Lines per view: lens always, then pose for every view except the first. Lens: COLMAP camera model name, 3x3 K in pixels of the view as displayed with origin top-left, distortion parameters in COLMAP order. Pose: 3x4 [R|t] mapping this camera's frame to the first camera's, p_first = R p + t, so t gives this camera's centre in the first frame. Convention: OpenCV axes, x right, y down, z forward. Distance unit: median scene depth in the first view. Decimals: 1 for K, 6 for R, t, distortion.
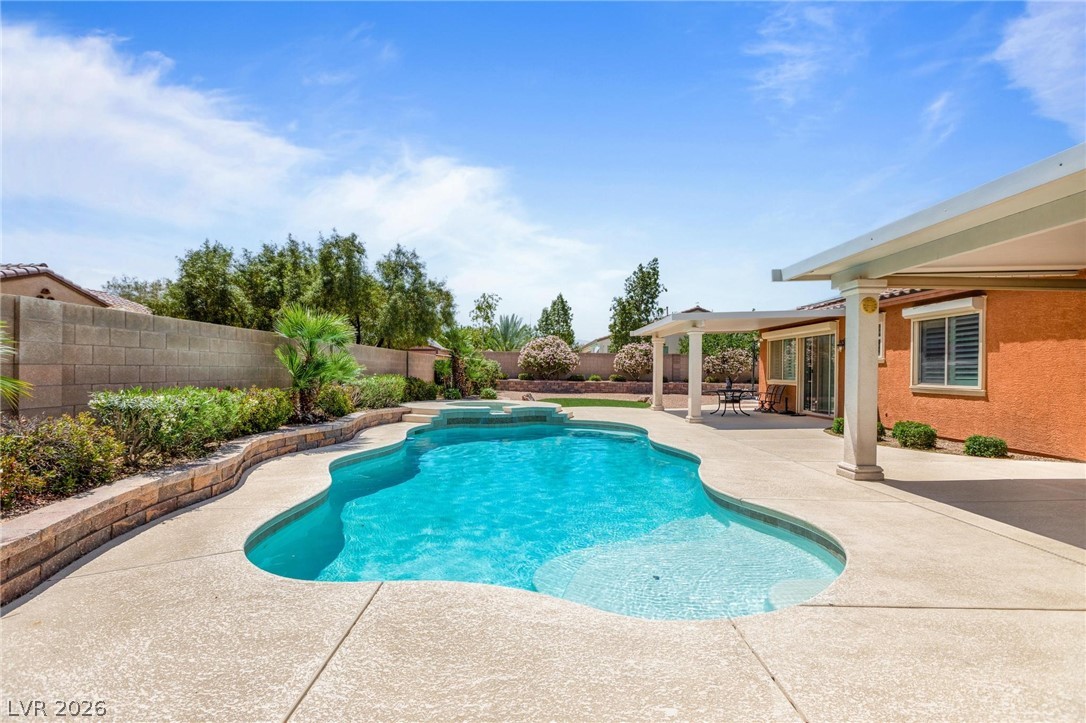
lens RADIAL K [[499.0, 0, 543.0], [0, 499.0, 361.5], [0, 0, 1]] dist [-0.000611, -0.000029]
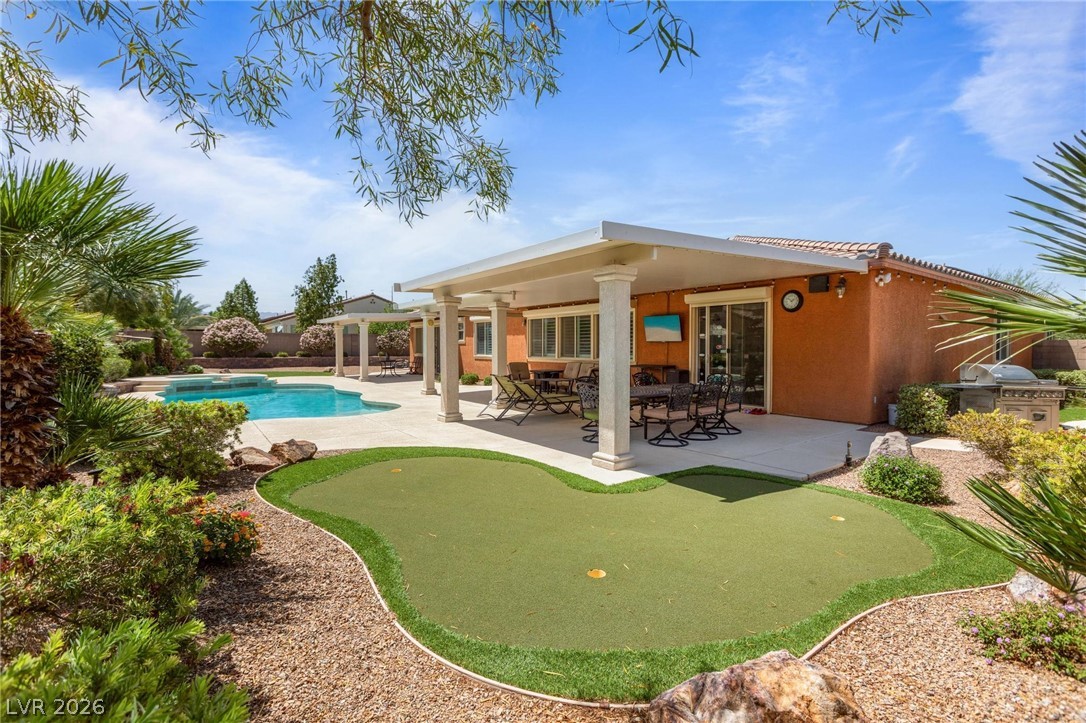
lens RADIAL K [[499.0, 0, 543.0], [0, 499.0, 361.5], [0, 0, 1]] dist [-0.000611, -0.000029]
pose [[0.816507, -0.030193, 0.576546, -0.074779], [-0.000102, 0.998624, 0.052441, -0.012473], [-0.577336, -0.042877, 0.815380, -0.318447]]
